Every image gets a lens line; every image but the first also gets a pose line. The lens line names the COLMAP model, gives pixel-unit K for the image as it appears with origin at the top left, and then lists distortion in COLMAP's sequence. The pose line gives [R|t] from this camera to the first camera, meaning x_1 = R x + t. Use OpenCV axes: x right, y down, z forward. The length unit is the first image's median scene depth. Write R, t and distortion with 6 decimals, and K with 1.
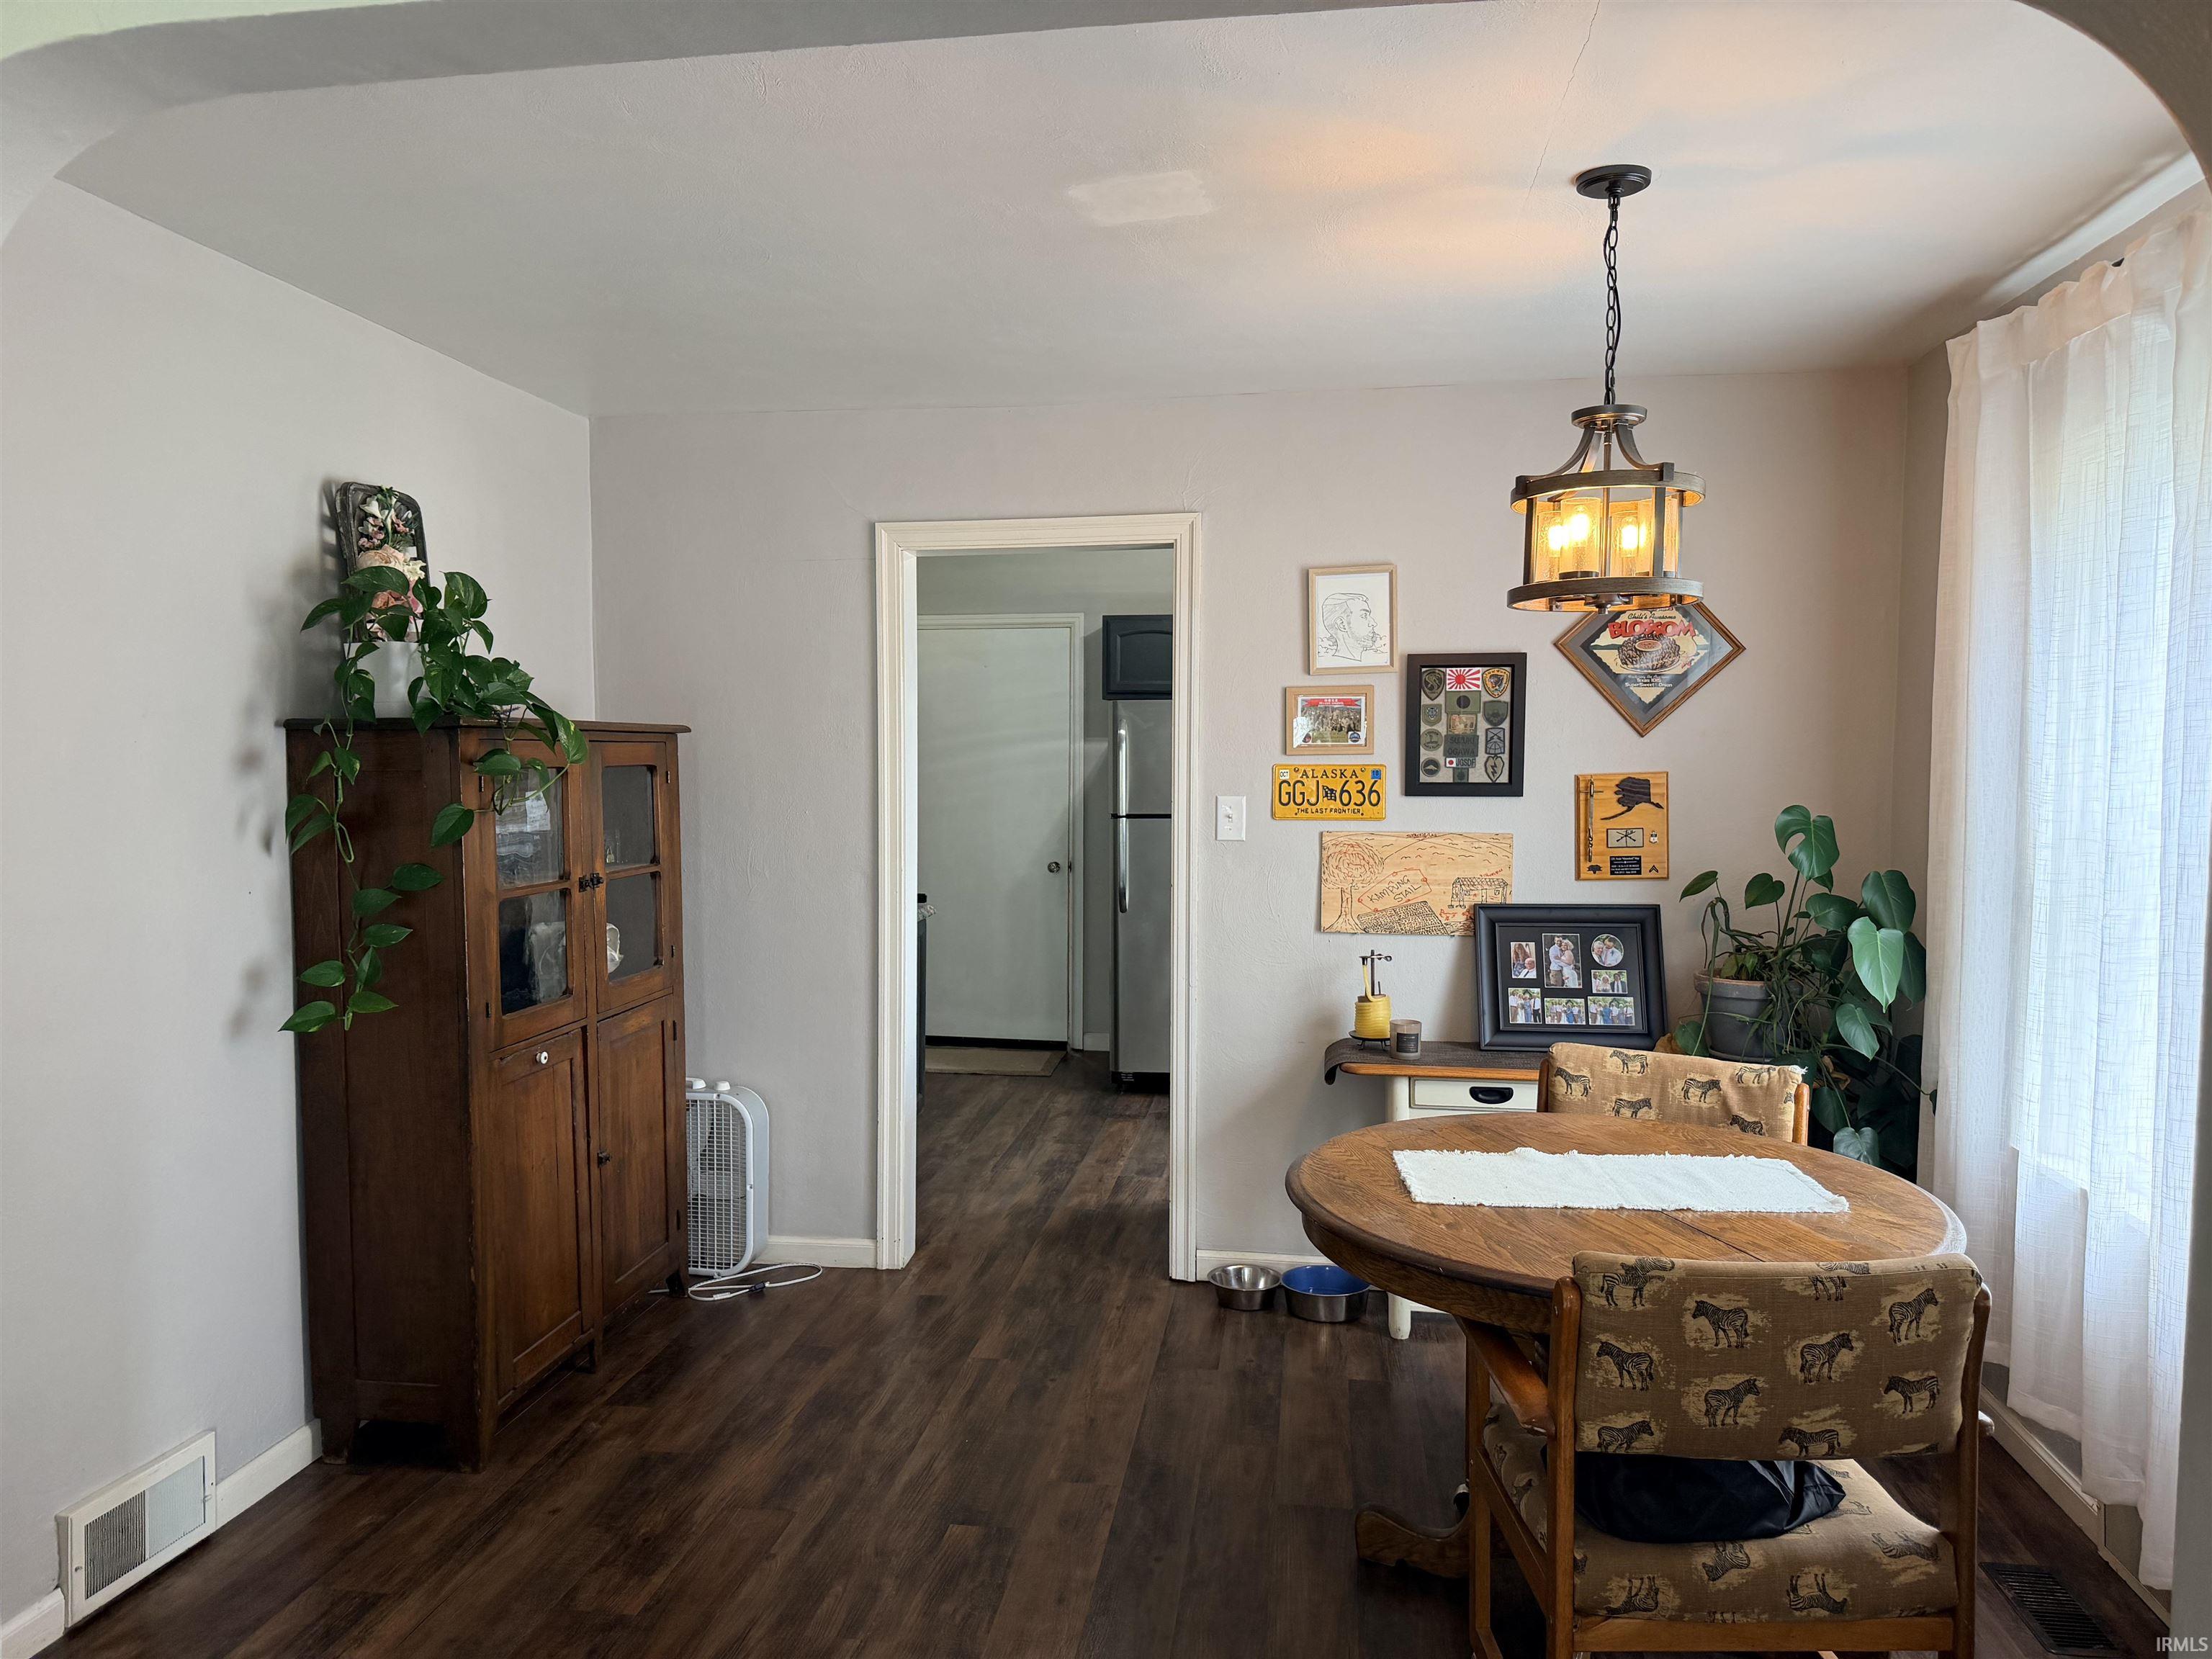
lens RADIAL K [[1533.5, 0, 1107.8], [0, 1533.5, 837.3], [0, 0, 1]] dist [0.074736, -0.094782]
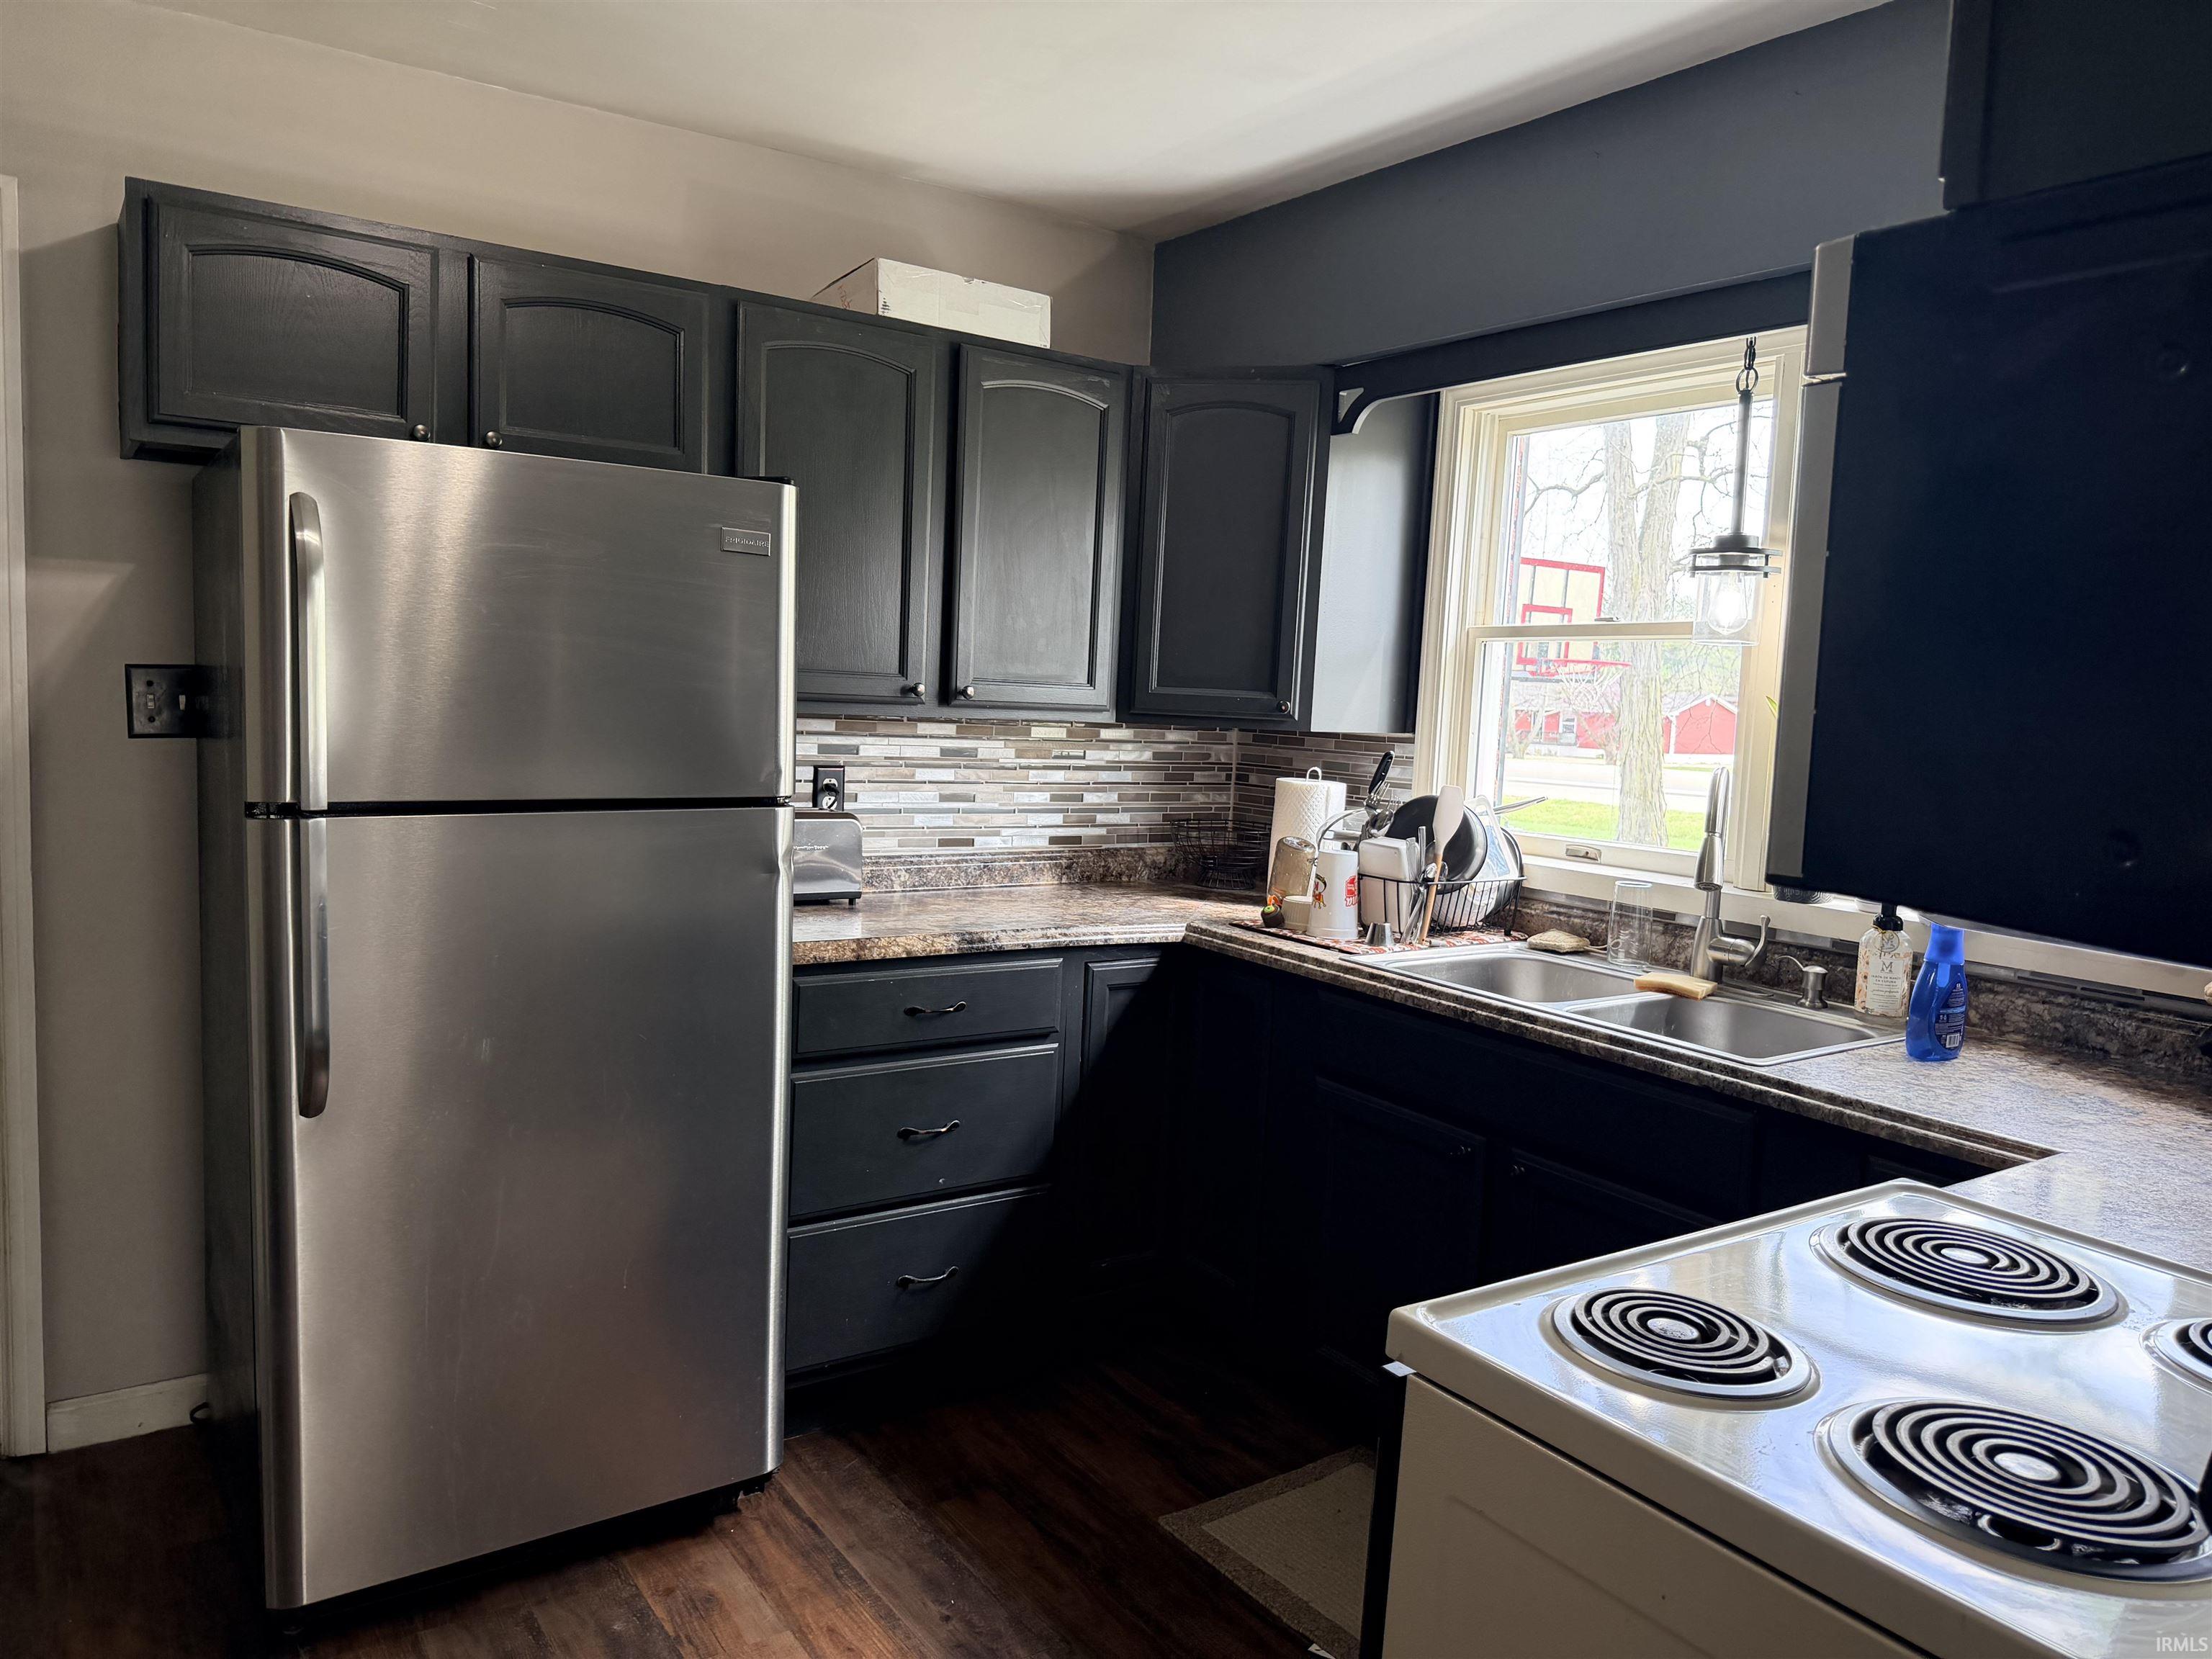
lens RADIAL K [[1533.5, 0, 1099.3], [0, 1533.5, 842.1], [0, 0, 1]] dist [0.074736, -0.094782]
pose [[0.735428, -0.039522, 0.676450, -0.135975], [-0.002115, 0.998159, 0.060618, -0.042455], [-0.677600, -0.046011, 0.733990, 1.052936]]
